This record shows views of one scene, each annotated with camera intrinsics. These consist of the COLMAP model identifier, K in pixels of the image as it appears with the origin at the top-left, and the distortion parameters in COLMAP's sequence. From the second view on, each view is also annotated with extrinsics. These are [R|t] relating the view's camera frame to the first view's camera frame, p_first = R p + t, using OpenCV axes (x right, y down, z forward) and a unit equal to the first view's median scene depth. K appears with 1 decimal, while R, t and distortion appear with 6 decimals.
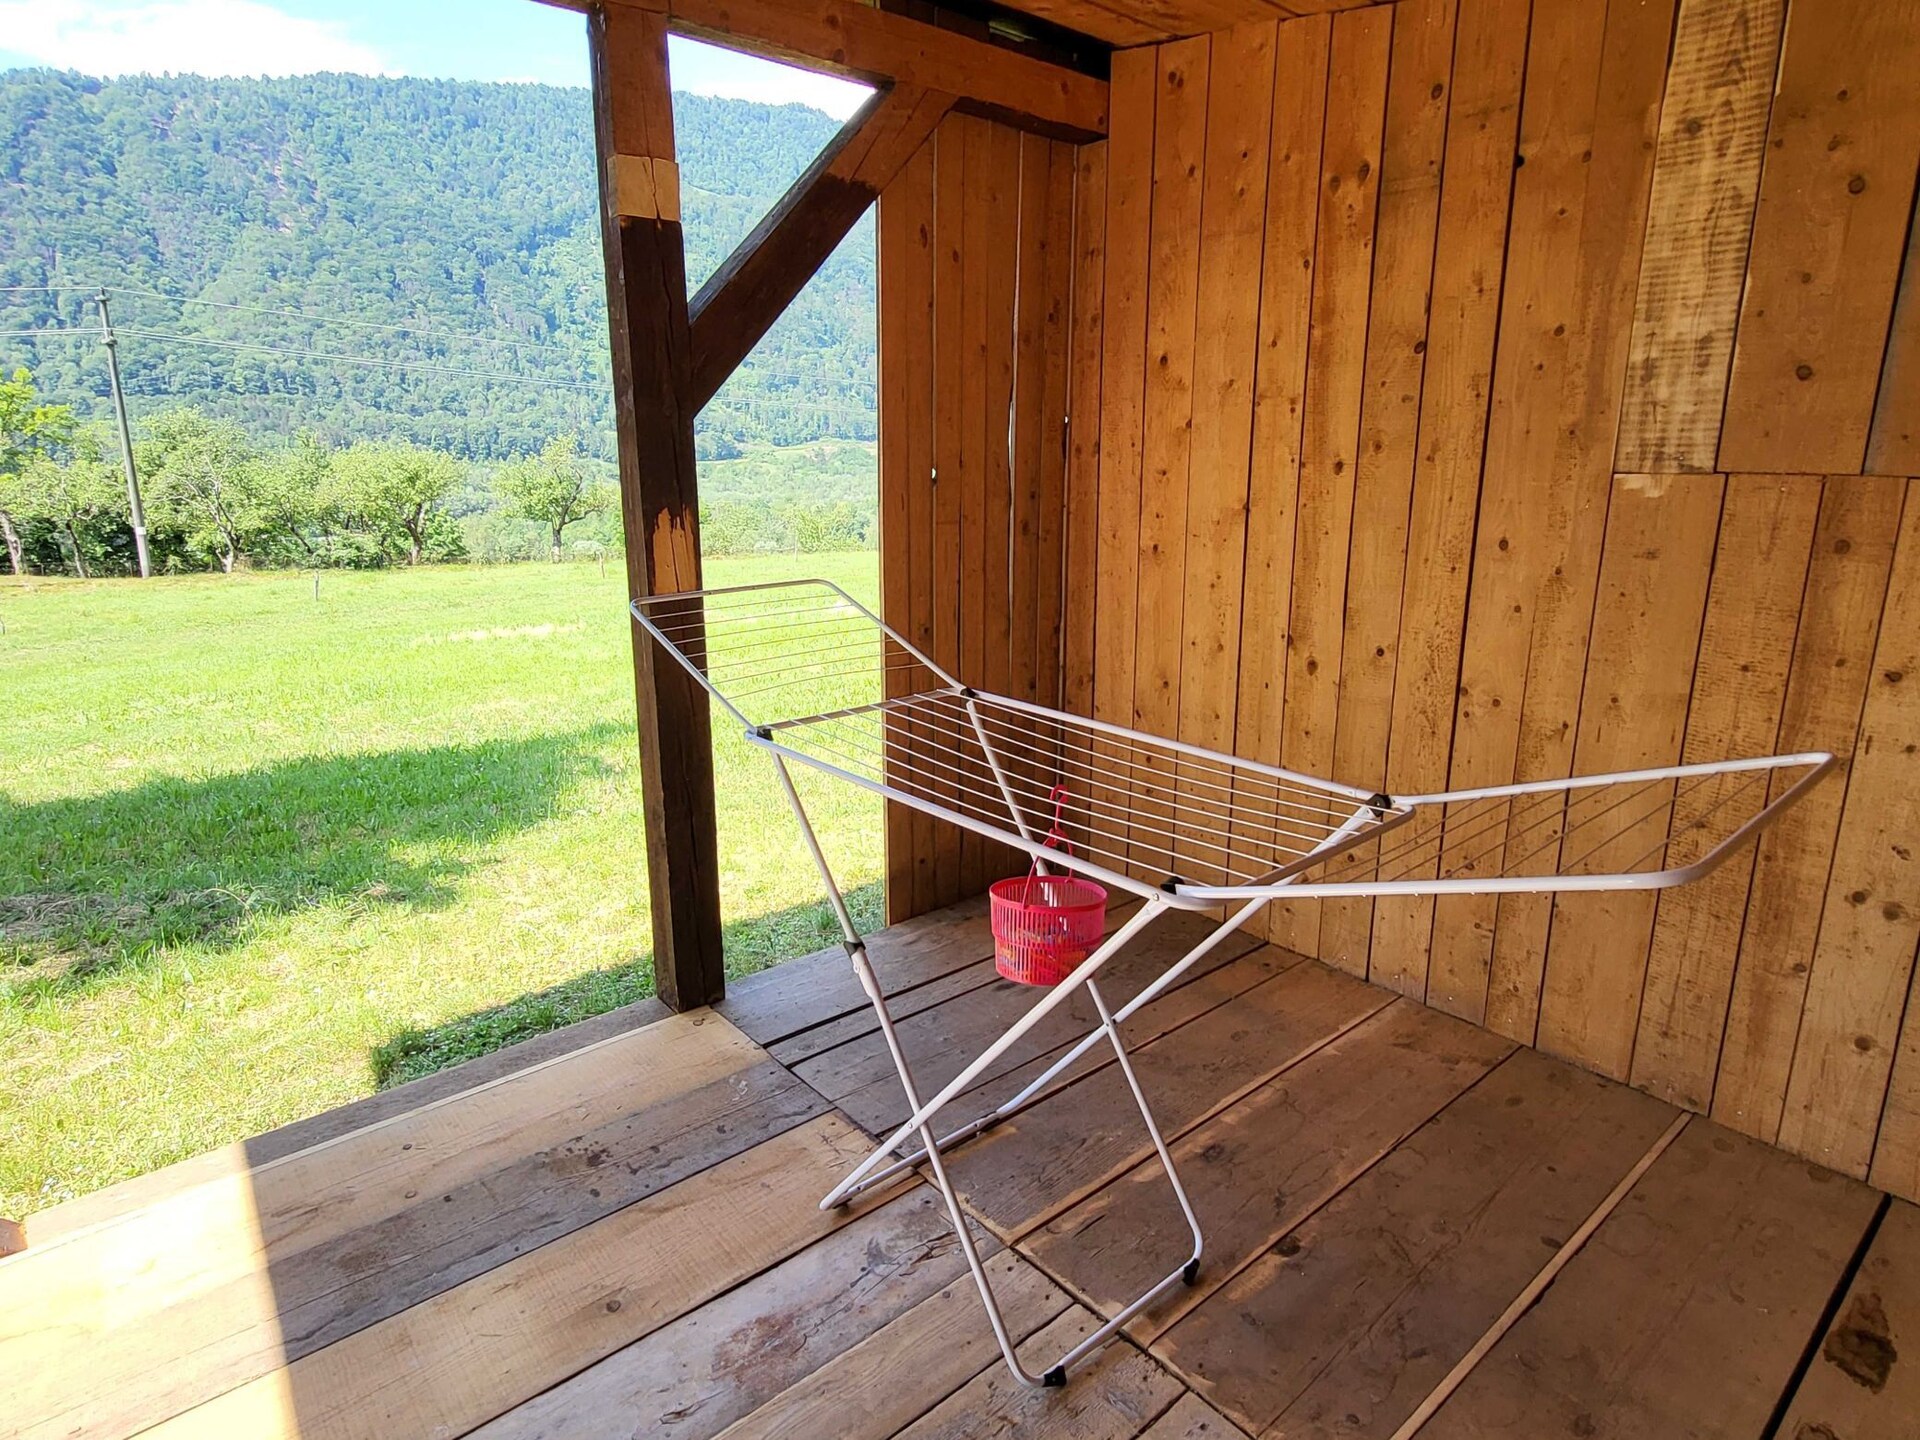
lens RADIAL K [[1142.1, 0, 969.4], [0, 1142.1, 705.0], [0, 0, 1]] dist [0.000501, -0.000507]
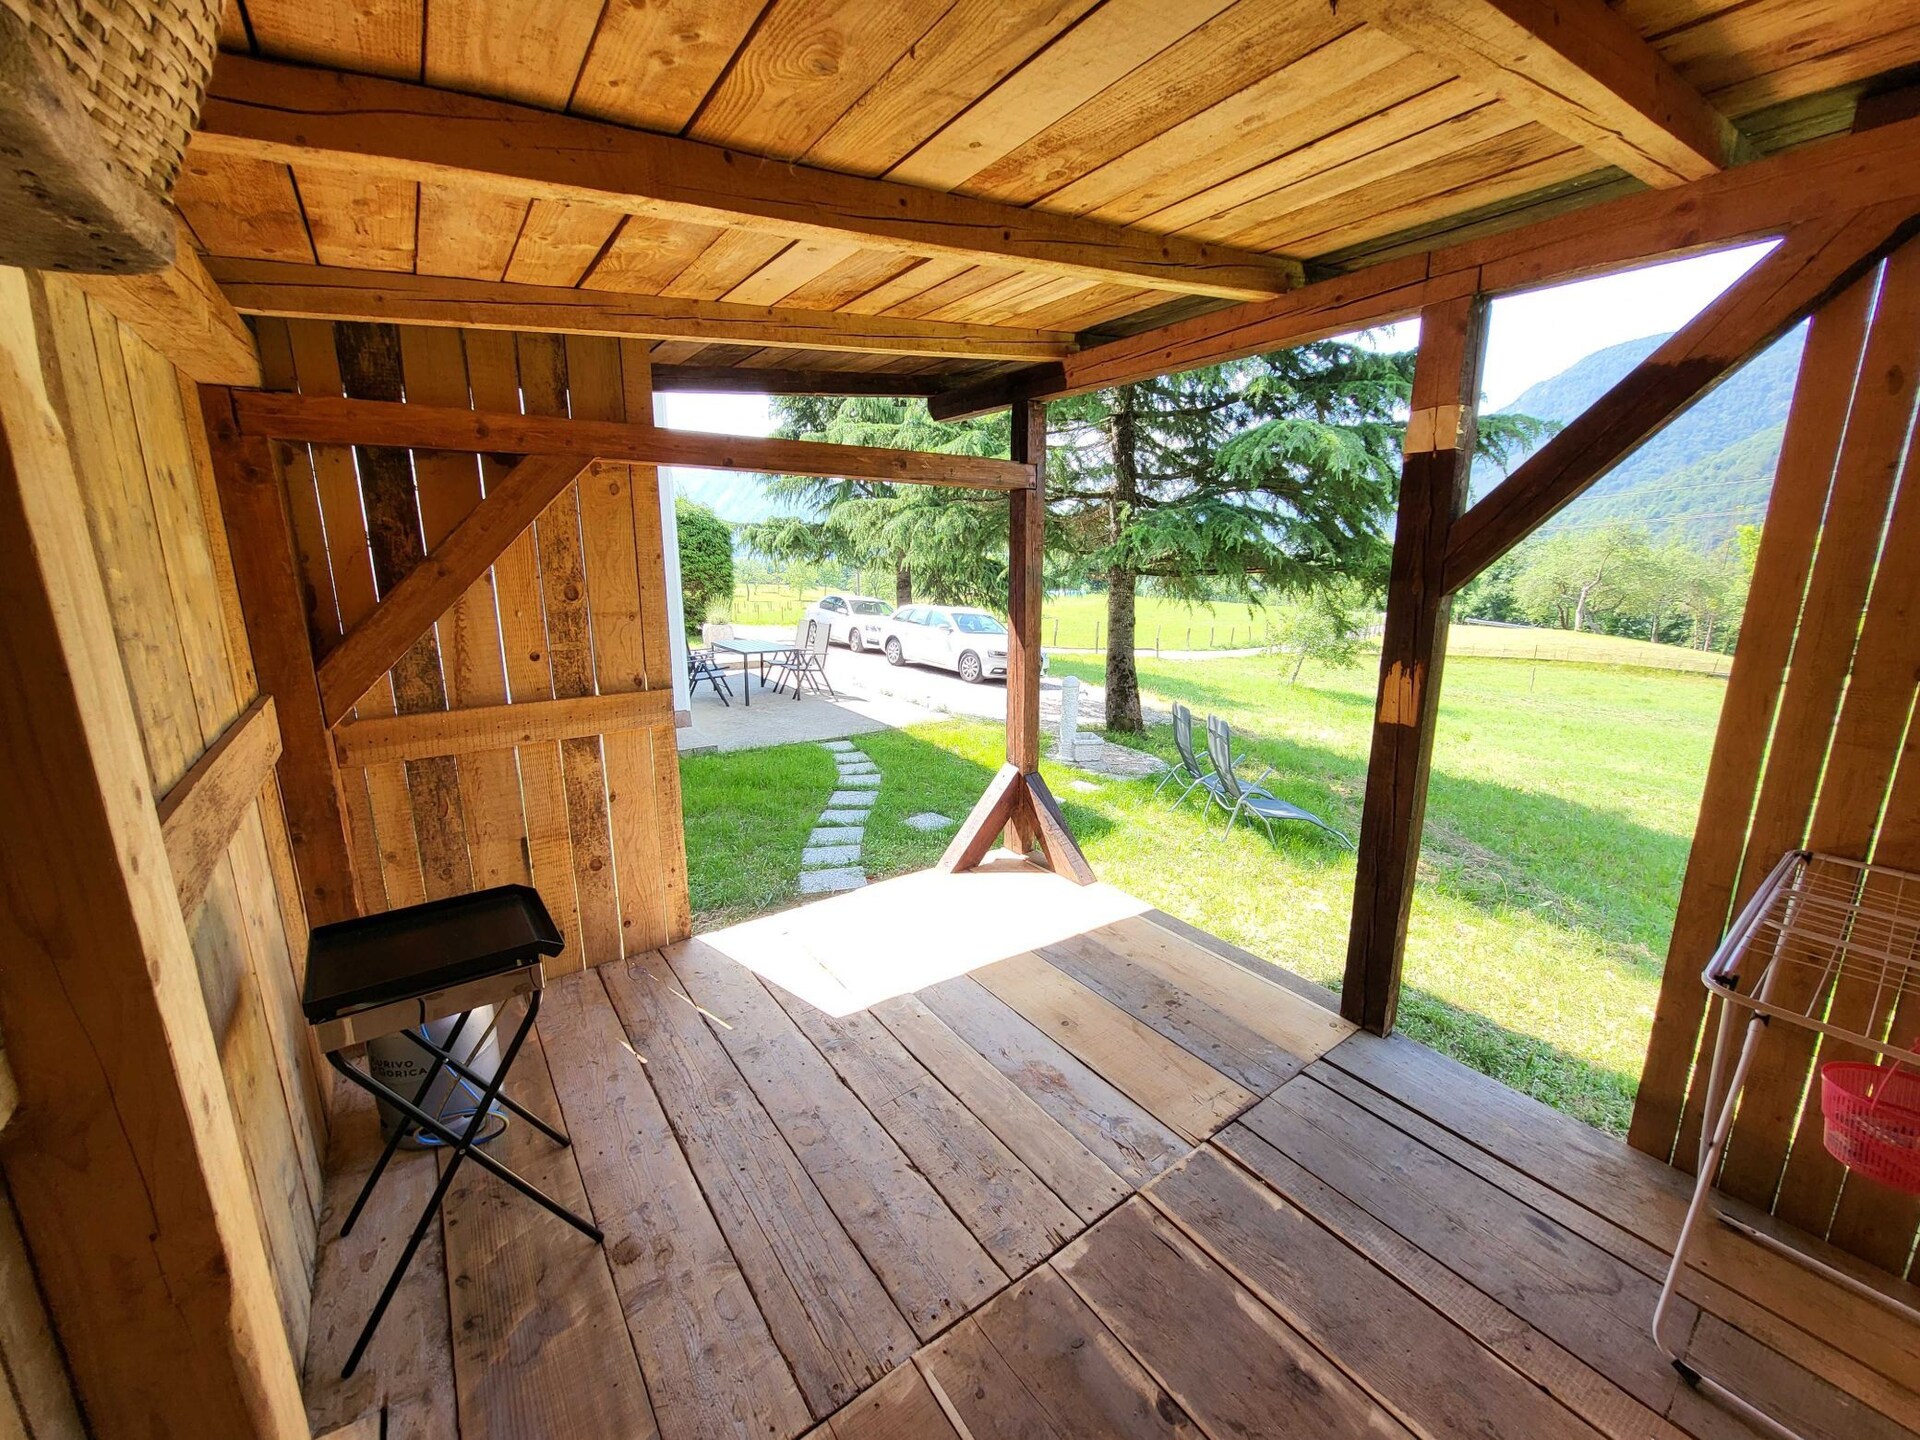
lens RADIAL K [[756.4, 0, 960.0], [0, 756.4, 720.0], [0, 0, 1]] dist [0.000536, 0.000020]
pose [[-0.103320, 0.211816, -0.971833, 0.823298], [-0.241928, 0.942368, 0.231115, -0.228145], [0.964778, 0.258992, -0.046121, 0.675534]]
